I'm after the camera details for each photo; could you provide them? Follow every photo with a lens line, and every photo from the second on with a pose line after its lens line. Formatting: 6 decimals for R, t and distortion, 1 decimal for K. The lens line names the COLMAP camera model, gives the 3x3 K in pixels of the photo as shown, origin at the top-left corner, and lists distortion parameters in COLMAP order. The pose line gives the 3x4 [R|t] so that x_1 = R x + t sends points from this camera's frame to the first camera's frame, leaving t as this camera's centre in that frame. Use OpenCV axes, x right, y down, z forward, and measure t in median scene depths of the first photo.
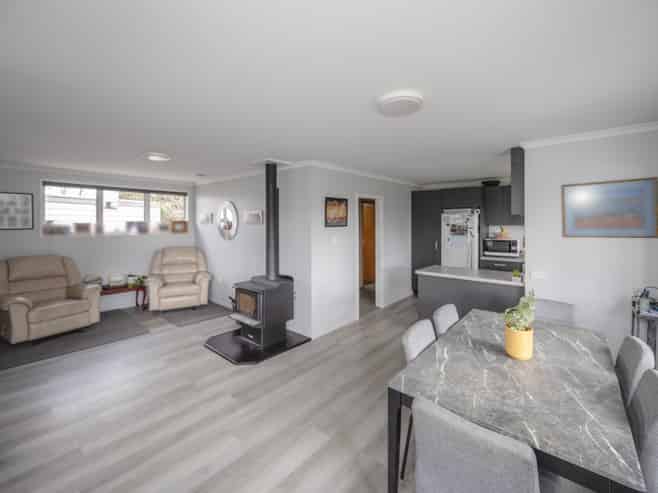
lens RADIAL K [[288.9, 0, 329.0], [0, 288.9, 246.5], [0, 0, 1]] dist [-0.000221, -0.000065]
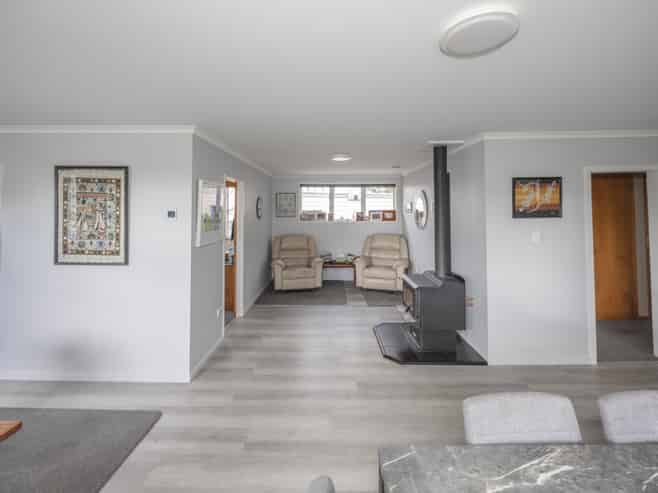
lens RADIAL K [[290.0, 0, 328.5], [0, 290.0, 225.7], [0, 0, 1]] dist [-0.000551, -0.000006]
pose [[0.645625, 0.035474, -0.762831, 0.233512], [-0.056430, 0.998406, -0.001330, -0.019957], [0.761567, 0.043905, 0.646597, 0.157533]]
